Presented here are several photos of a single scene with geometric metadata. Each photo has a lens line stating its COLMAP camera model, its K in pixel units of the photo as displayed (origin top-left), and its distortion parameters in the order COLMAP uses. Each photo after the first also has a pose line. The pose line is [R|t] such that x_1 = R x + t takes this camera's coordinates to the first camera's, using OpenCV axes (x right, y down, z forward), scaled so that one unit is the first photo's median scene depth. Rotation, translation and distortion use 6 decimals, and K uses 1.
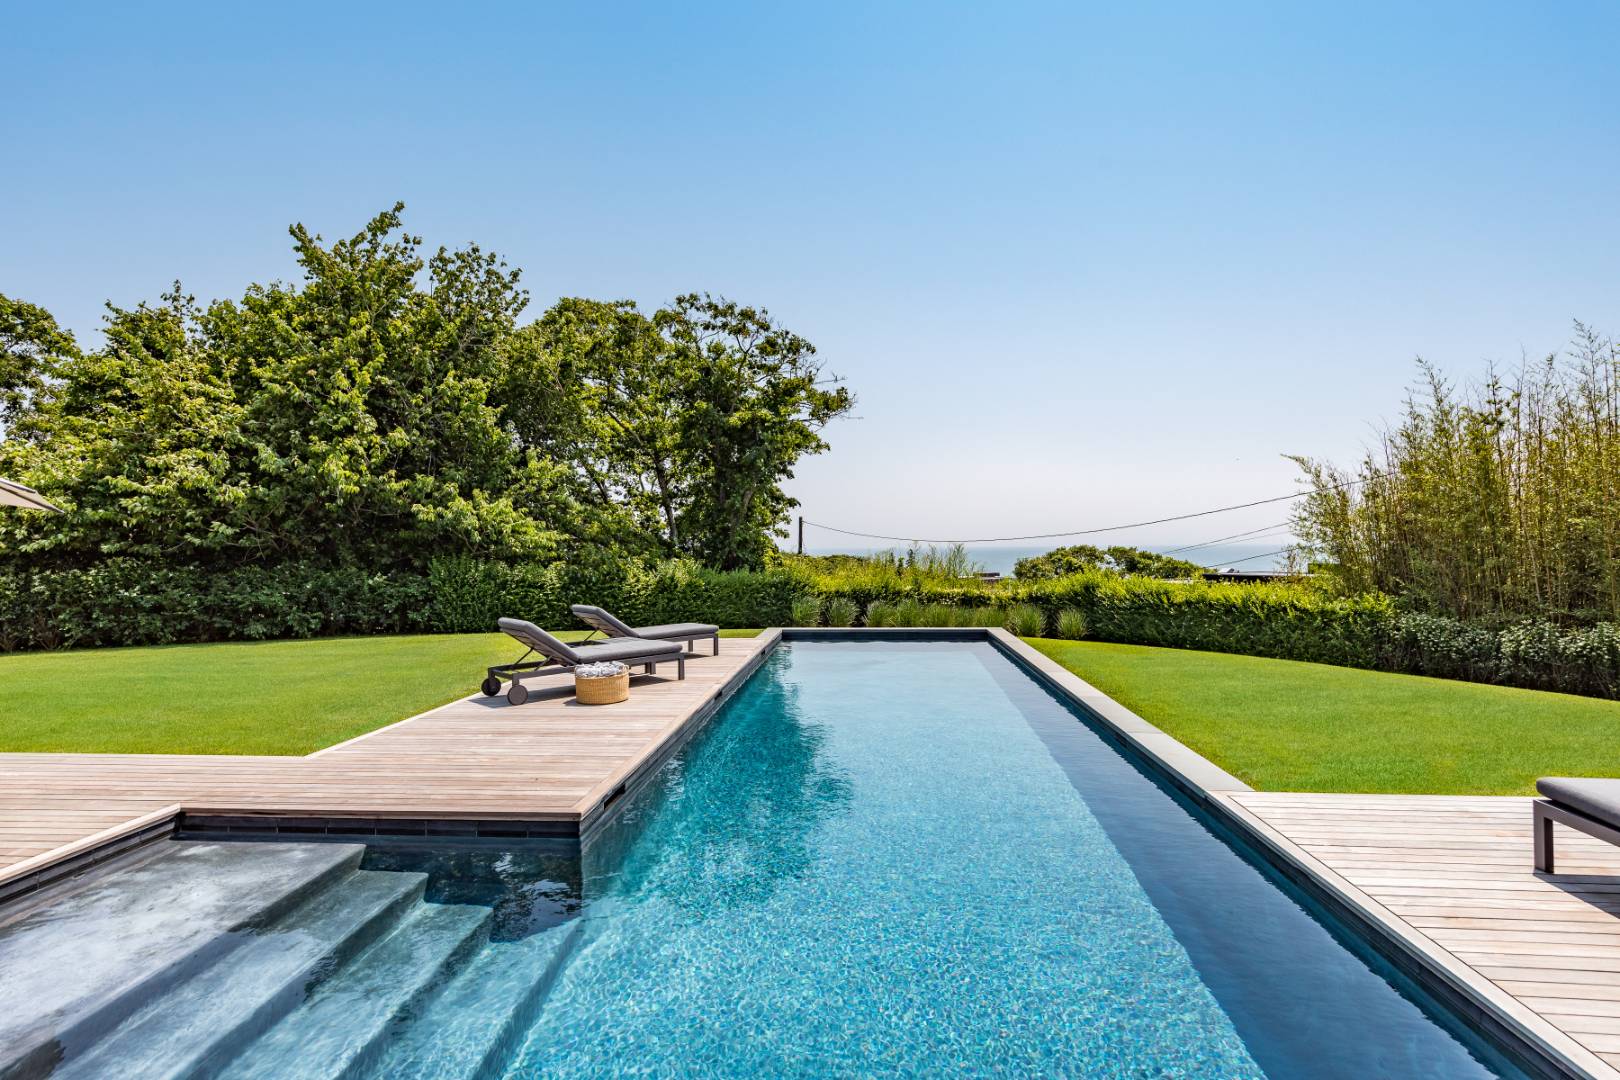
lens RADIAL K [[818.4, 0, 803.6], [0, 818.4, 536.0], [0, 0, 1]] dist [0.013132, 0.000633]
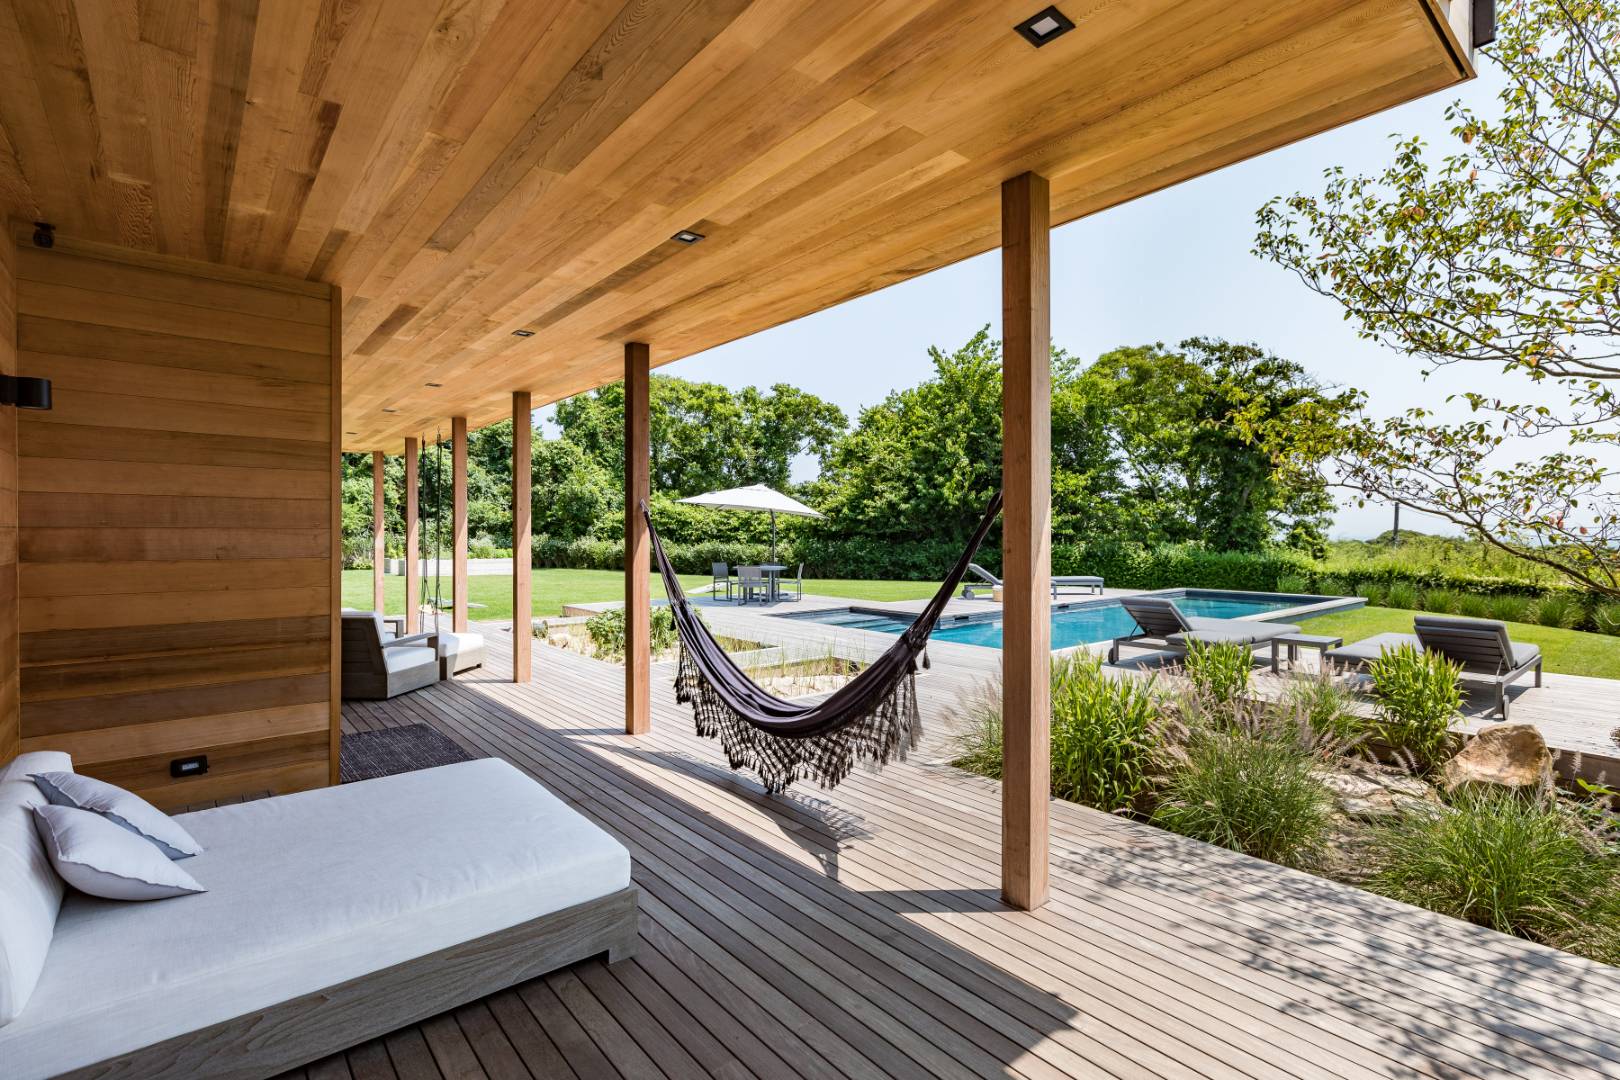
lens RADIAL K [[758.1, 0, 809.3], [0, 758.1, 537.1], [0, 0, 1]] dist [-0.000160, -0.000009]
pose [[0.702602, 0.009854, -0.711515, 0.353251], [0.003082, 0.999853, 0.016891, -0.002822], [0.711577, -0.014060, 0.702468, -0.340582]]
